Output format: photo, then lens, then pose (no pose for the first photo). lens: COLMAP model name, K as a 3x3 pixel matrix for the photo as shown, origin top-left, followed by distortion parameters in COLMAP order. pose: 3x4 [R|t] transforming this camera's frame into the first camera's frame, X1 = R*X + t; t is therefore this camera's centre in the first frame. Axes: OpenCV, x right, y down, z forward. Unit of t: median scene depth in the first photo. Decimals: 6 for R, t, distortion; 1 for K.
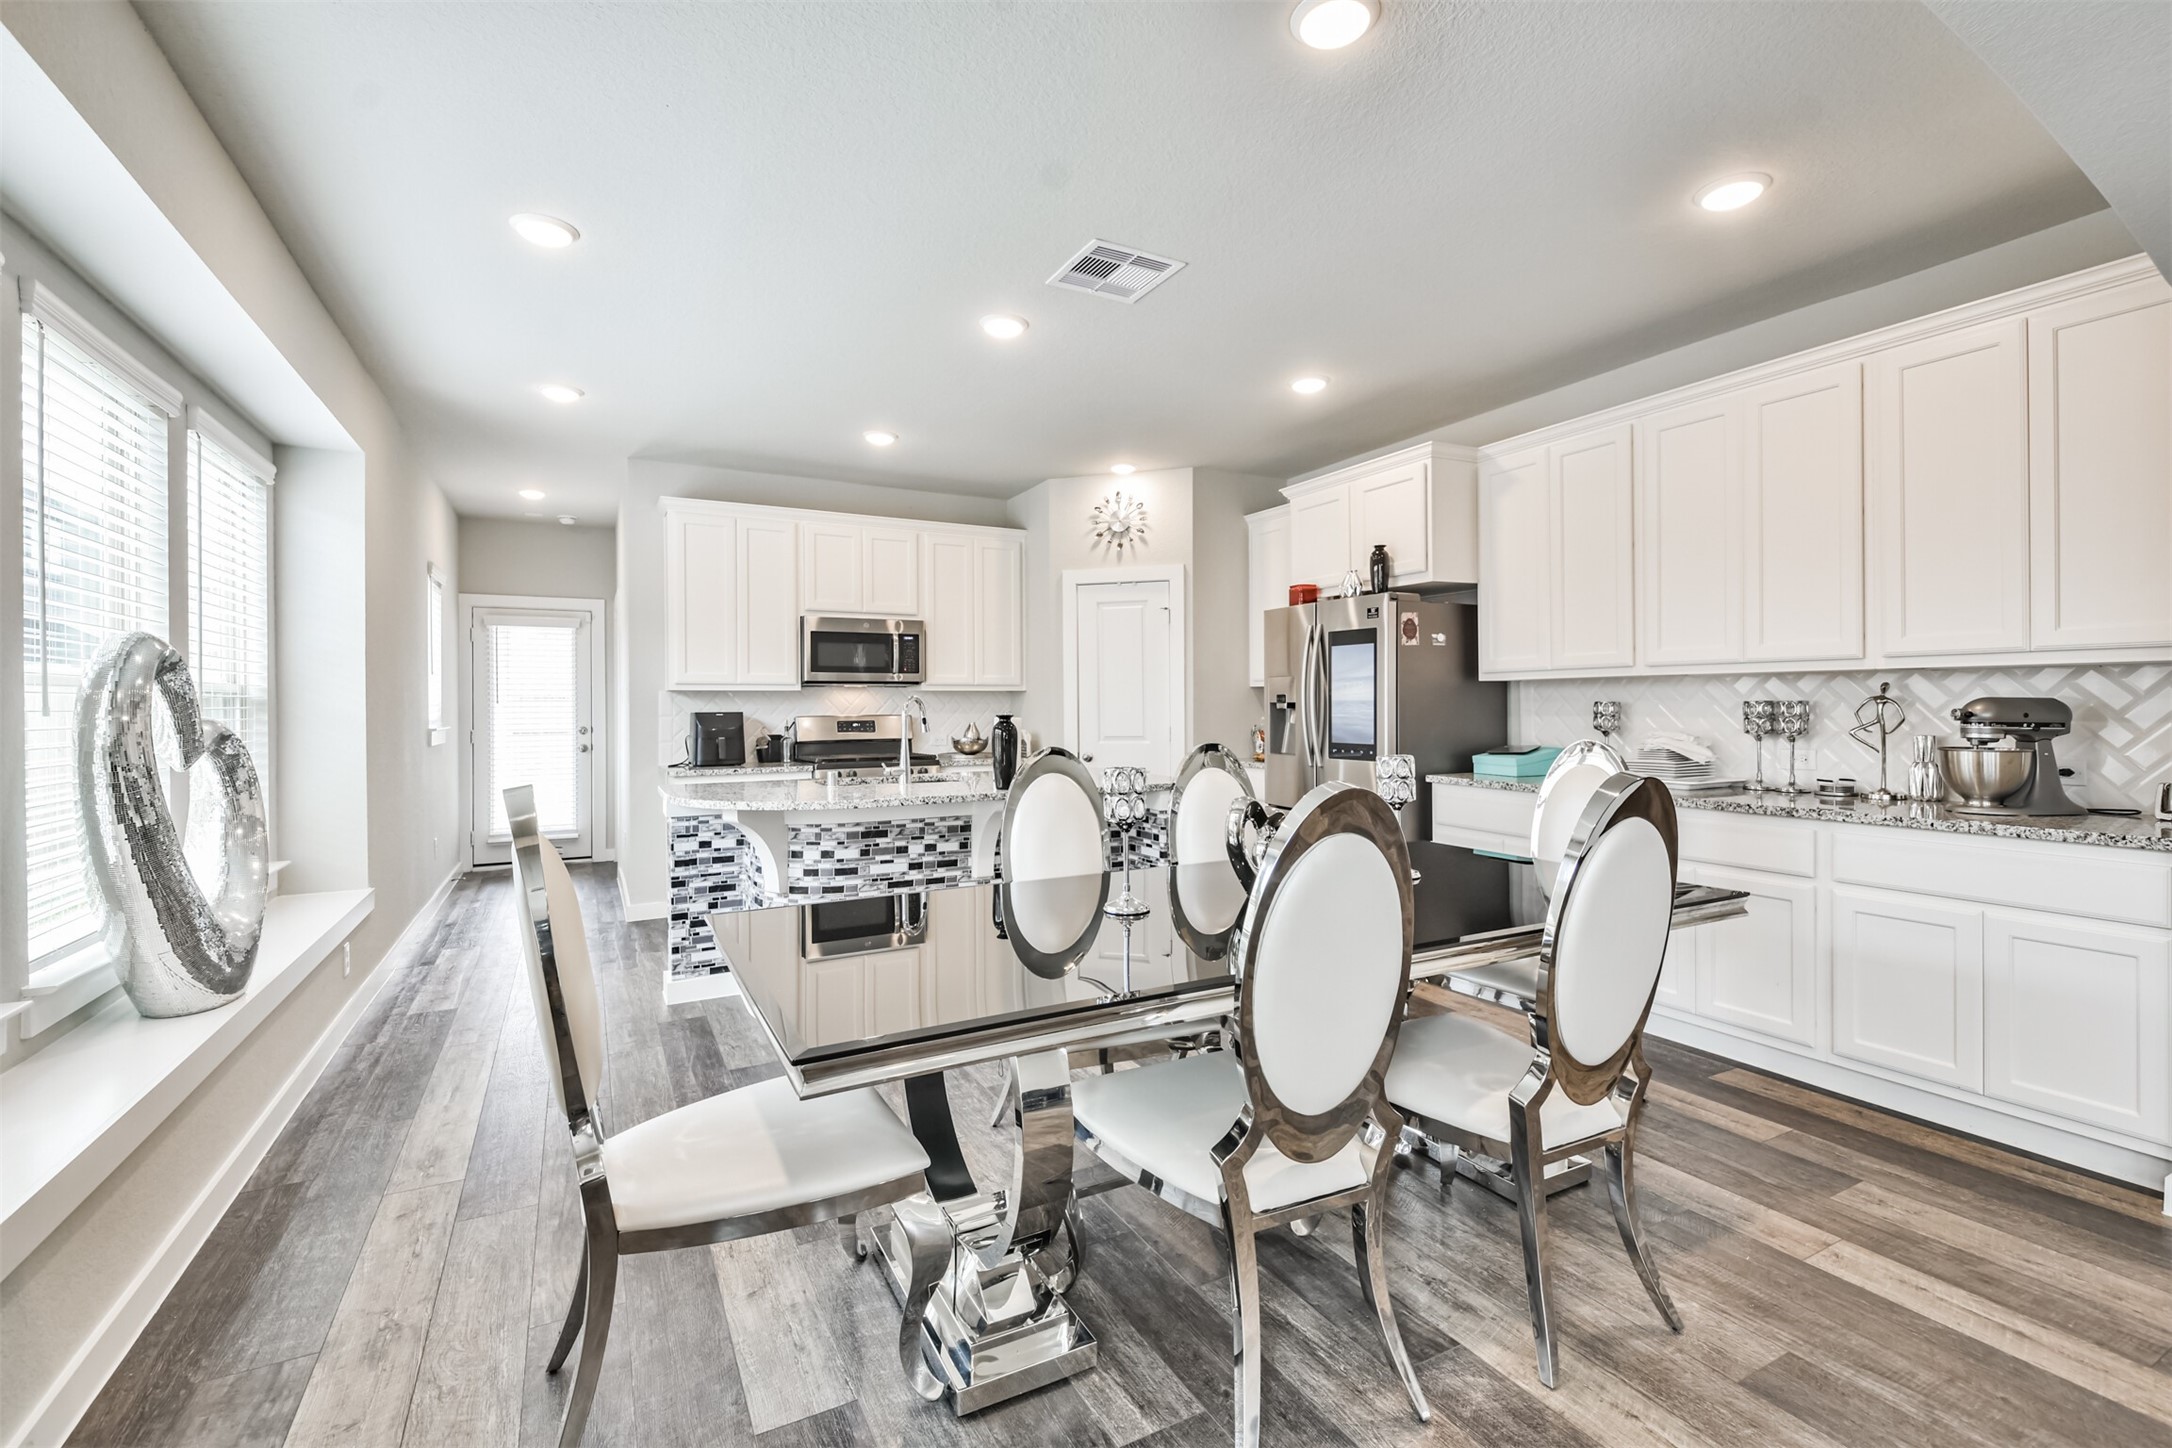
lens RADIAL K [[943.8, 0, 1103.5], [0, 943.8, 700.6], [0, 0, 1]] dist [0.028516, -0.015604]
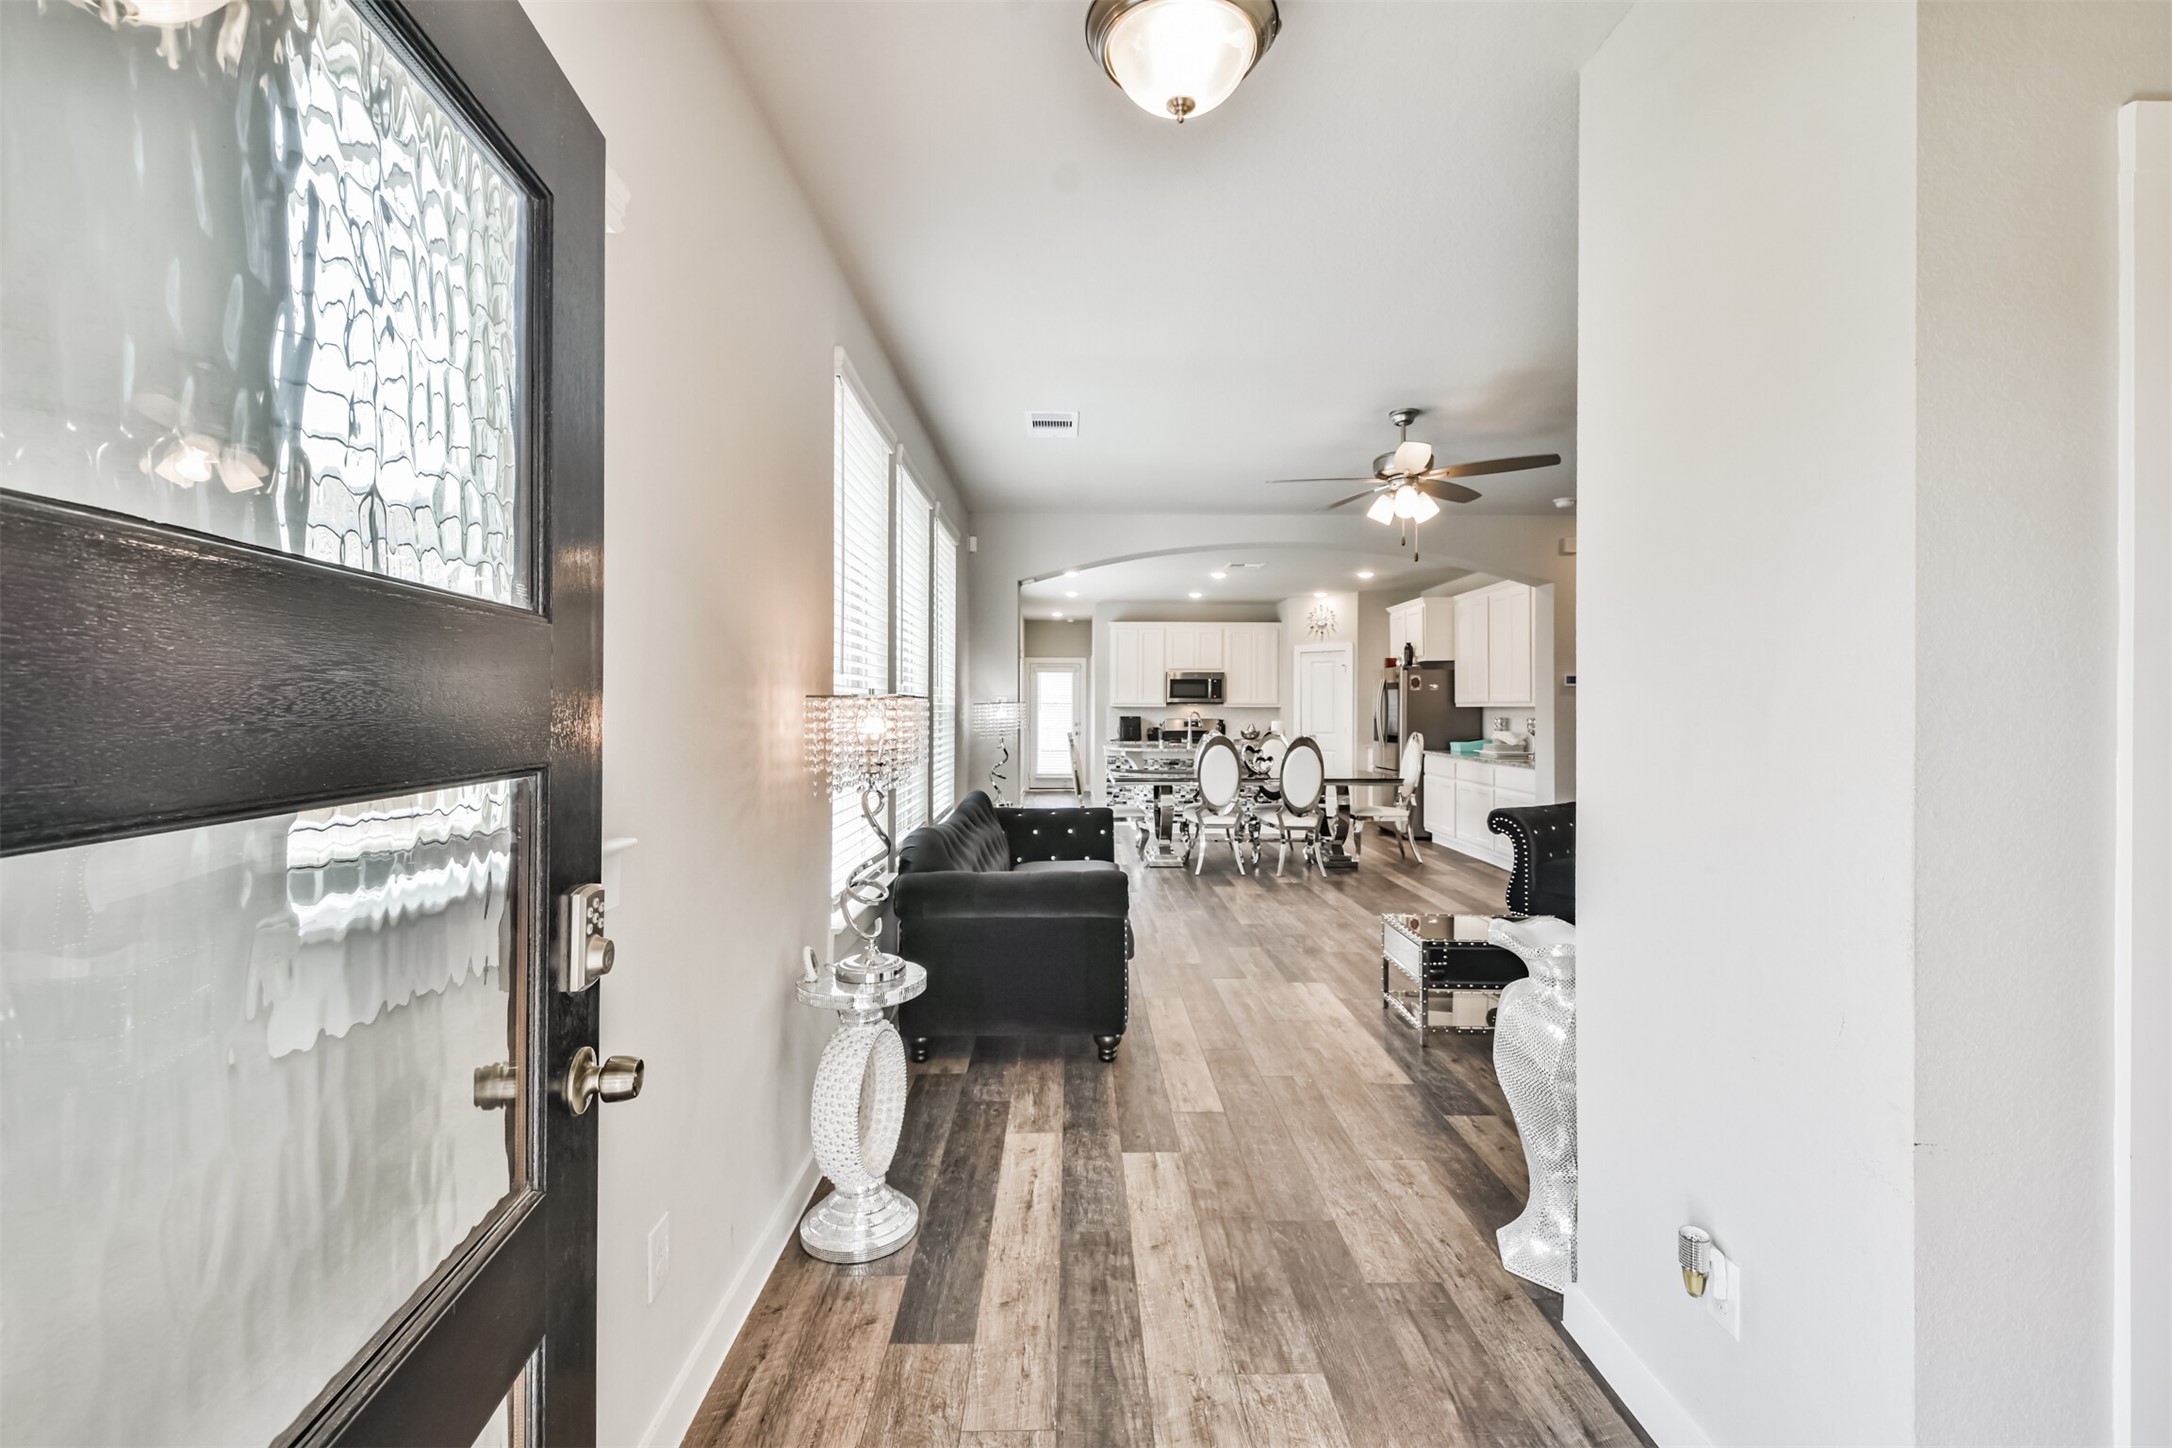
lens RADIAL K [[943.8, 0, 1098.5], [0, 943.8, 711.6], [0, 0, 1]] dist [0.028516, -0.015604]
pose [[0.890935, 0.012827, -0.453950, 0.506230], [-0.009351, 0.999907, 0.009903, -0.018967], [0.454035, -0.004578, 0.890972, -0.956912]]
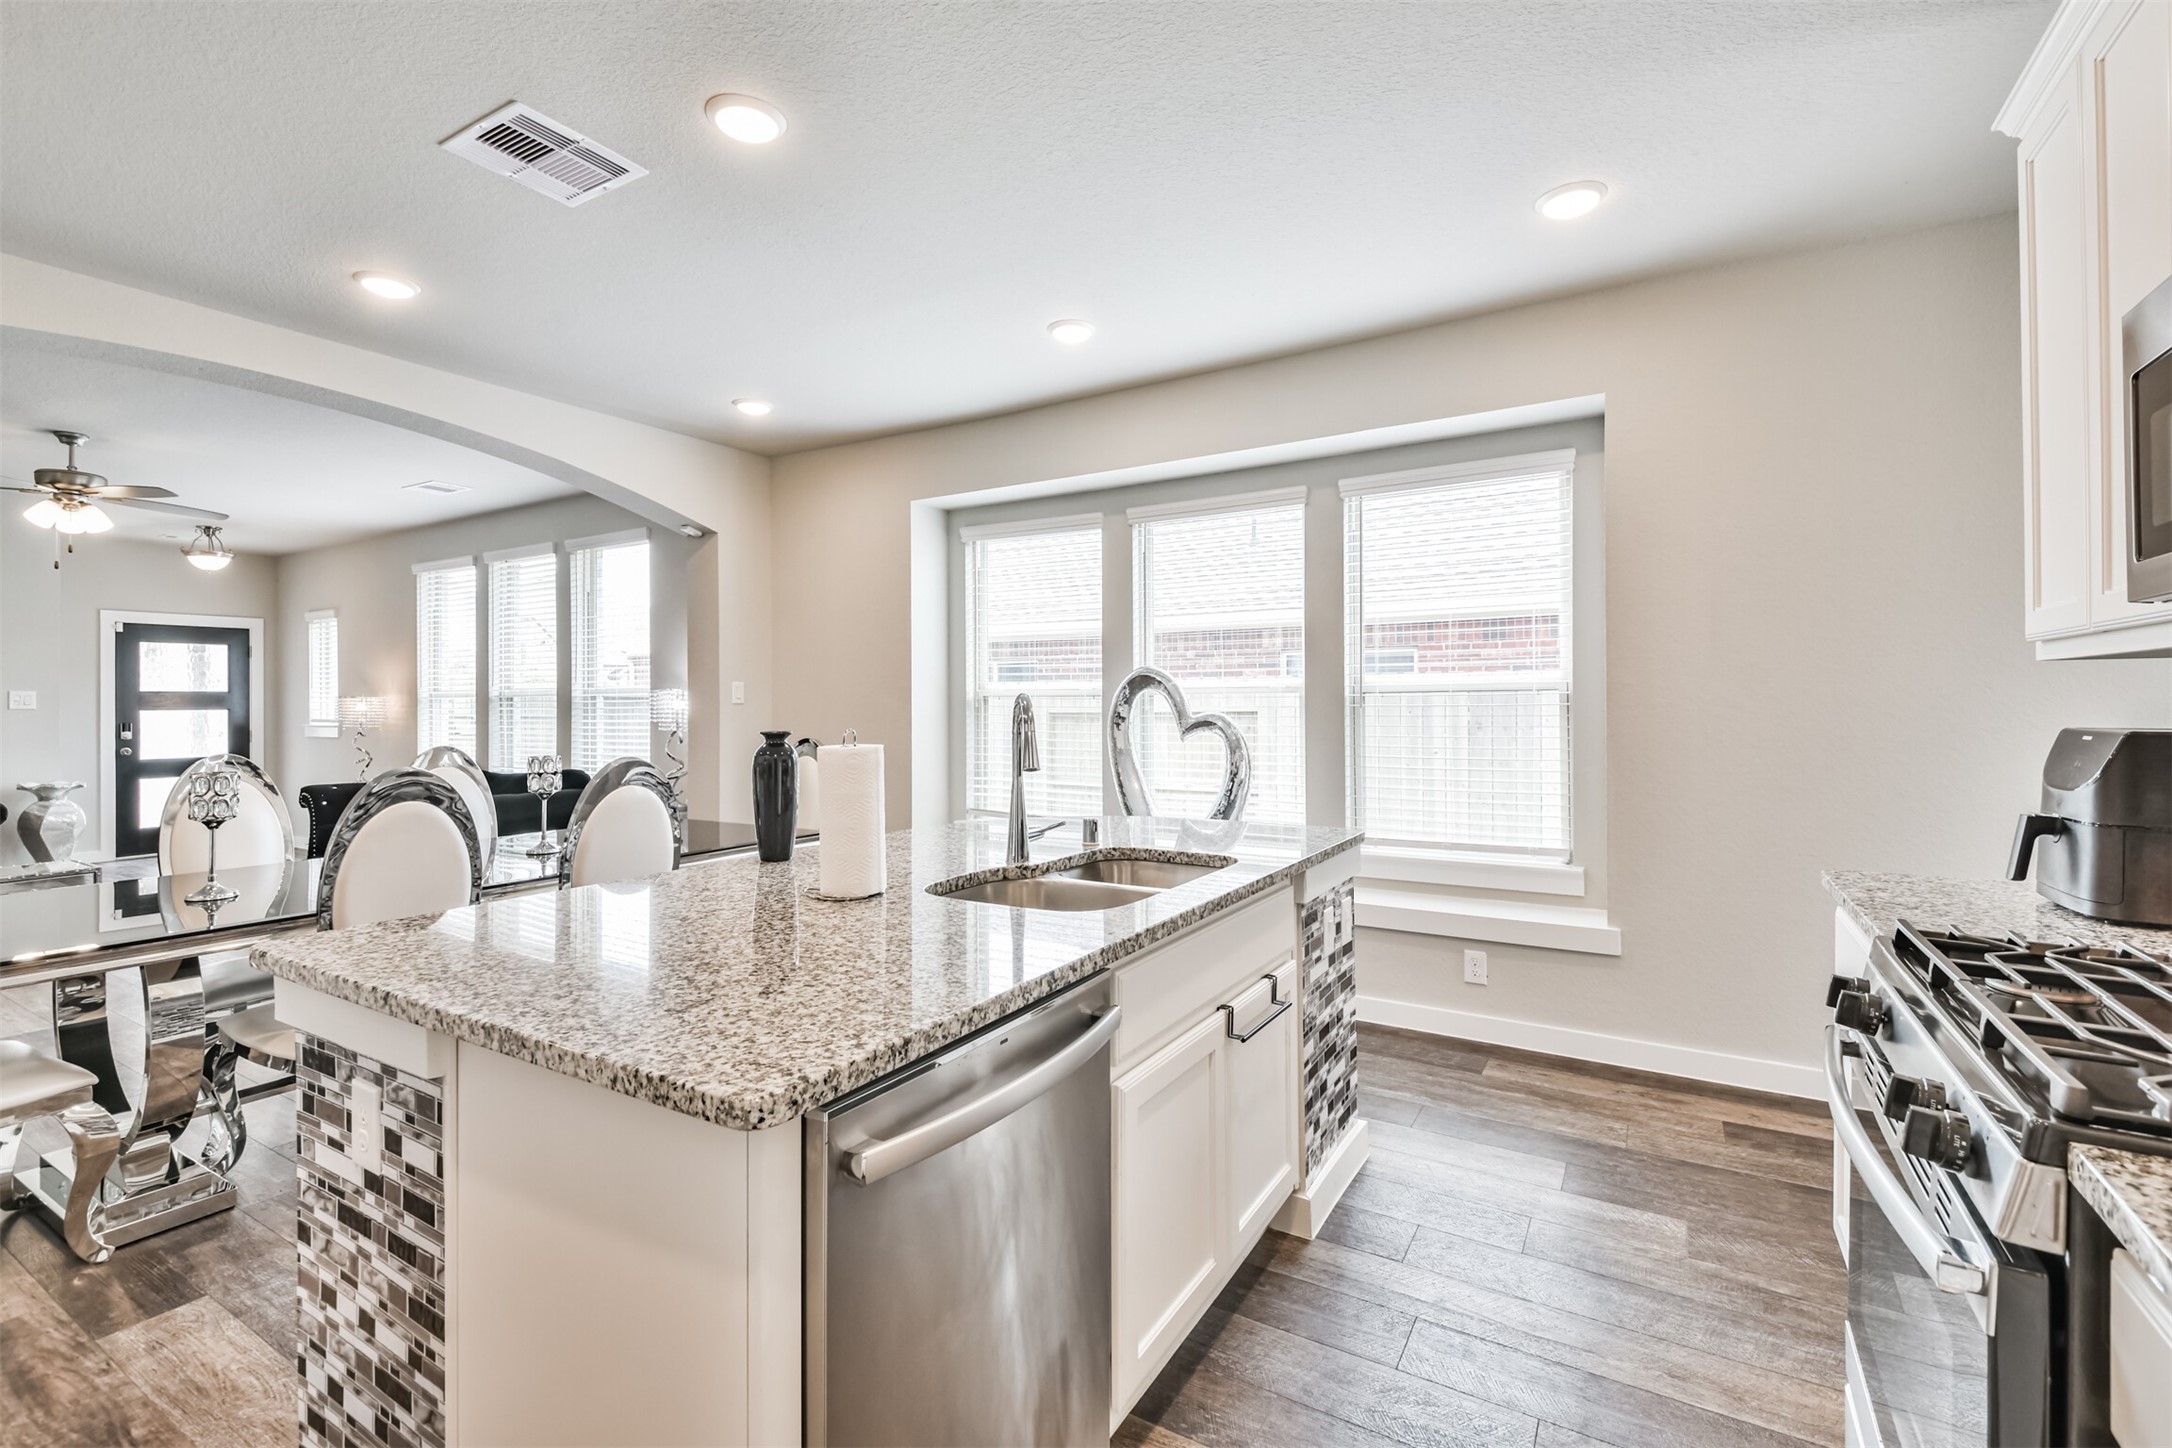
lens RADIAL K [[943.8, 0, 1097.7], [0, 943.8, 700.8], [0, 0, 1]] dist [0.028516, -0.015604]
pose [[-0.862422, 0.010266, -0.506086, 0.012440], [0.013370, 0.999907, -0.002501, -0.000221], [0.506014, -0.008923, -0.862479, 1.053648]]
